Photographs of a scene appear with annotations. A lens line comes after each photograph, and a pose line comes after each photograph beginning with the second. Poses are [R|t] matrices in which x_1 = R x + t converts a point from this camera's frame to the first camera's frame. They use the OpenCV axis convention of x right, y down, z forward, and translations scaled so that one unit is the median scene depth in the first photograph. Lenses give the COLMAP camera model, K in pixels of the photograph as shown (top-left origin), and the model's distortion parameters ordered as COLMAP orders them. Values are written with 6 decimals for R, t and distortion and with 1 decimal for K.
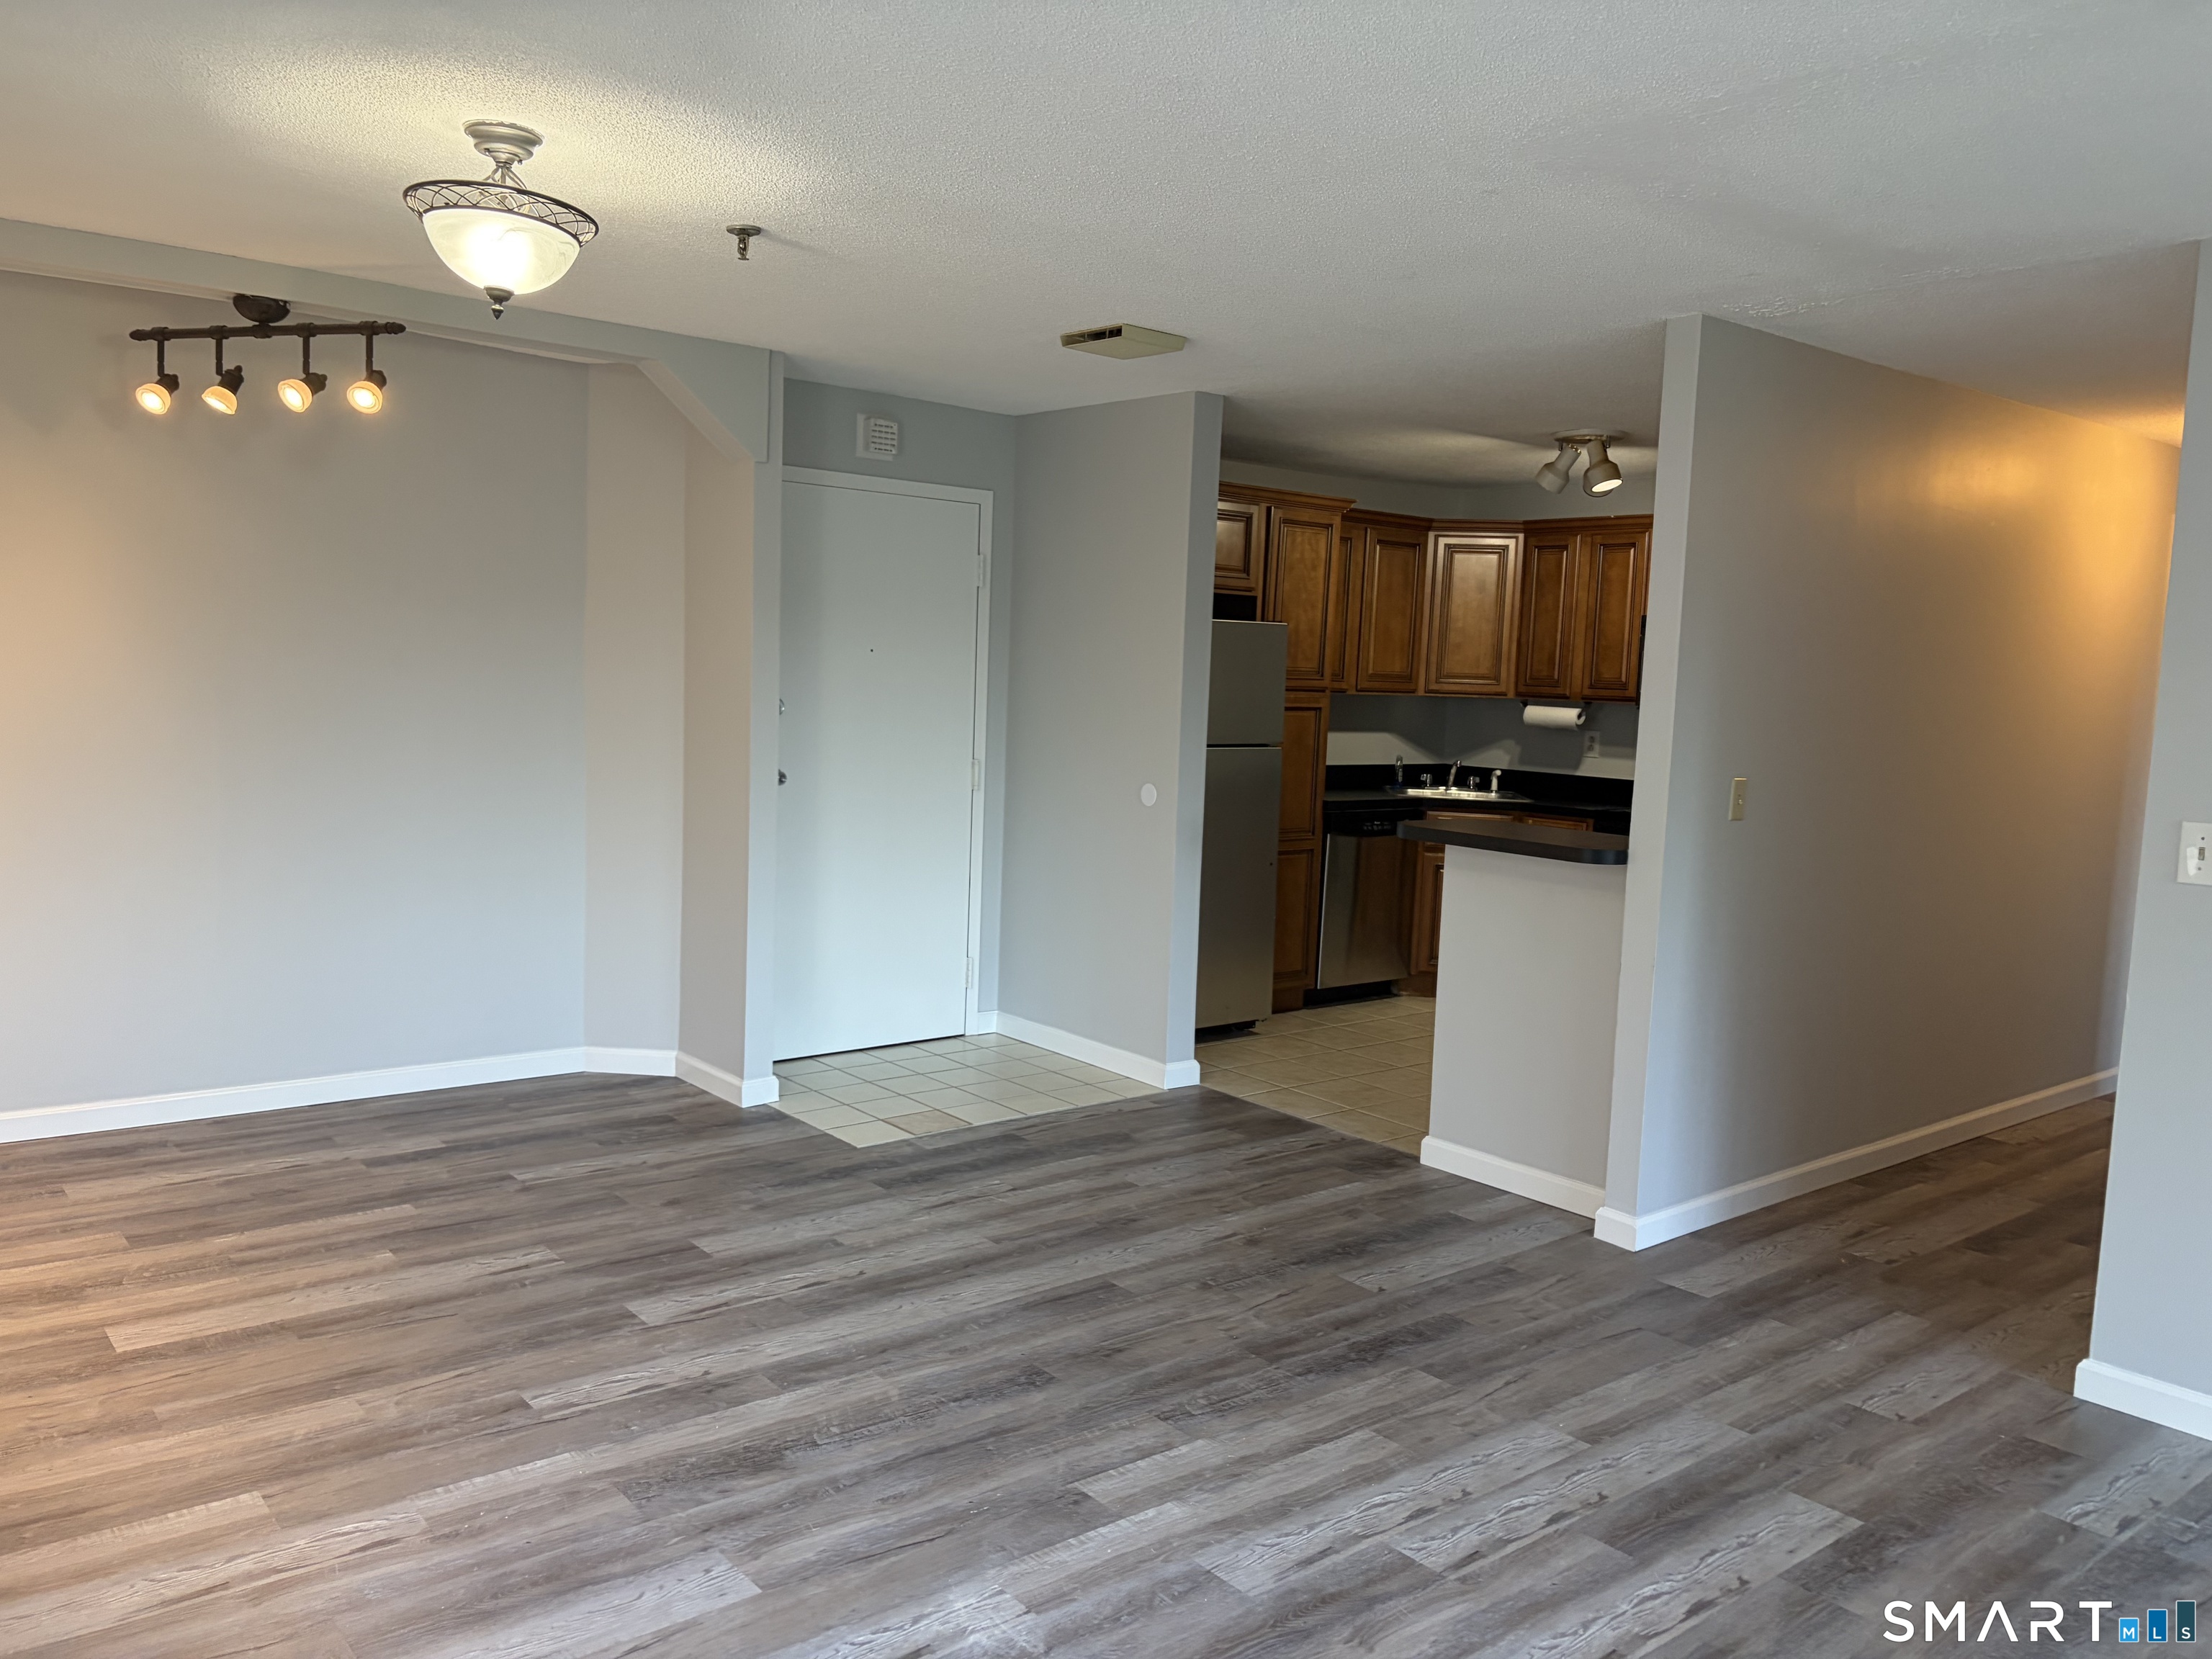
lens RADIAL K [[1673.1, 0, 1098.5], [0, 1673.1, 841.5], [0, 0, 1]] dist [0.054194, -0.050011]
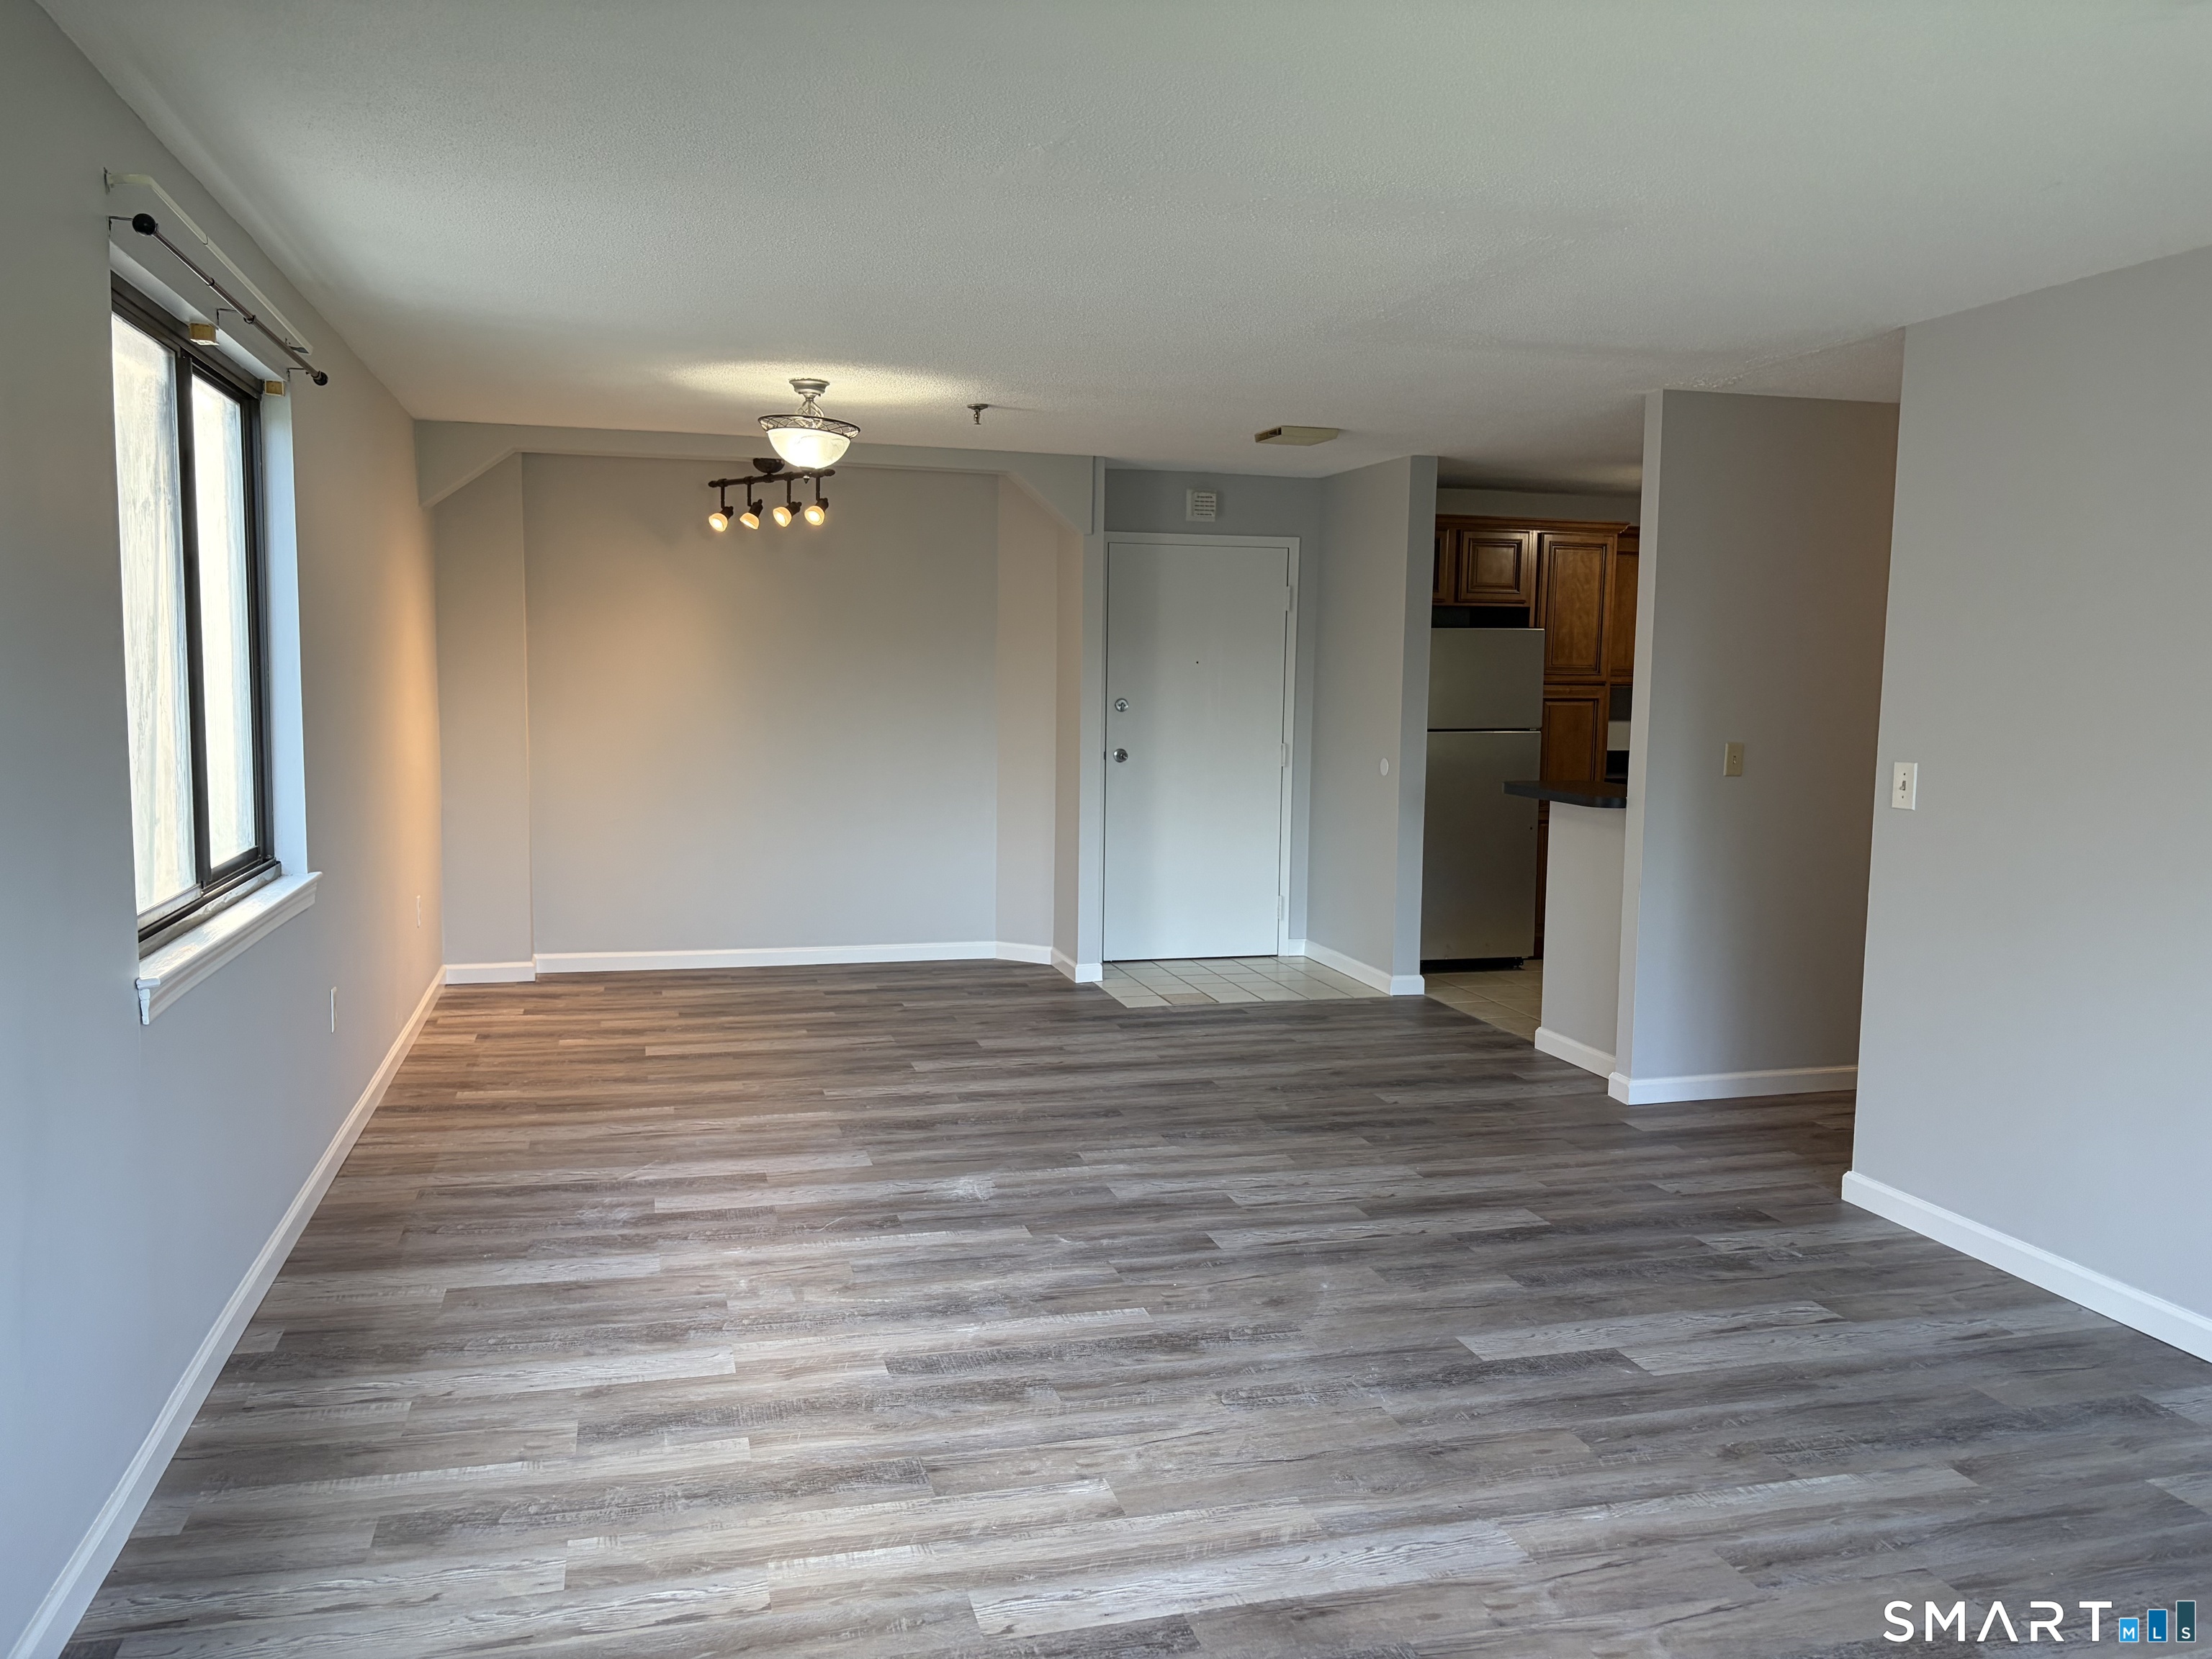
lens RADIAL K [[1661.9, 0, 1096.8], [0, 1661.9, 837.3], [0, 0, 1]] dist [0.201214, -0.483838]
pose [[0.913759, 0.015584, -0.405957, 0.476918], [-0.020565, 0.999757, -0.007911, 0.055952], [0.405735, 0.015577, 0.913858, -0.370649]]
